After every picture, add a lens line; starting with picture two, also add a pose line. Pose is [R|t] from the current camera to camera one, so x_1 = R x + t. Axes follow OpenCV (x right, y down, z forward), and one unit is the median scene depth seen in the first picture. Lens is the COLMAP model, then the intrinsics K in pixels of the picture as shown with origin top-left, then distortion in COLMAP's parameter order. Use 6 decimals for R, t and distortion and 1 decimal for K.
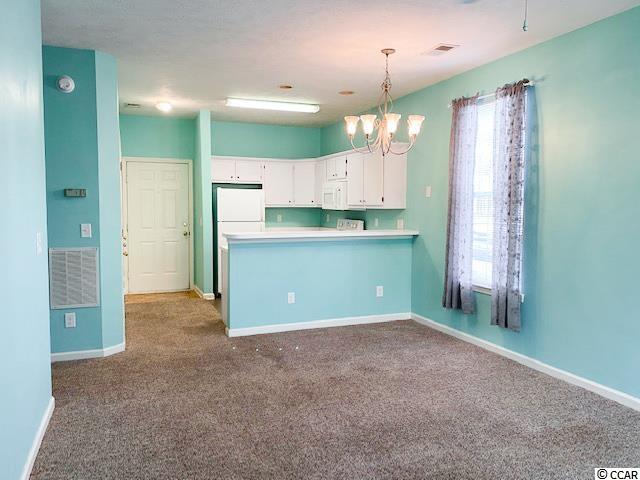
lens RADIAL K [[490.2, 0, 321.1], [0, 490.2, 238.9], [0, 0, 1]] dist [-0.012039, -0.003804]
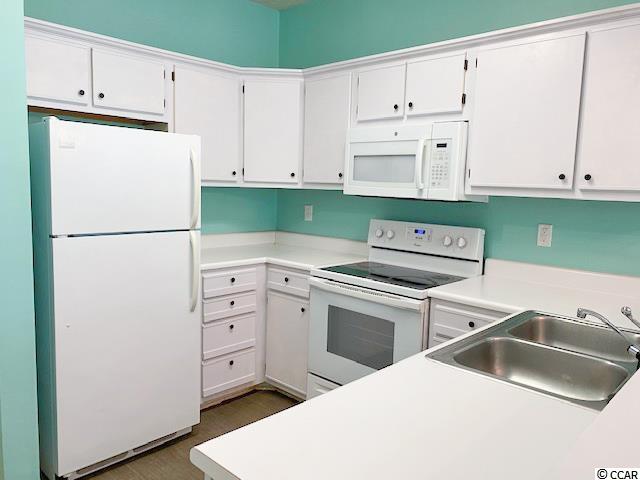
lens RADIAL K [[490.2, 0, 317.4], [0, 490.2, 240.4], [0, 0, 1]] dist [-0.012039, -0.003804]
pose [[0.913123, -0.022764, 0.407048, -0.173542], [0.002692, 0.998755, 0.049817, -0.043581], [-0.407675, -0.044394, 0.912047, 0.637149]]
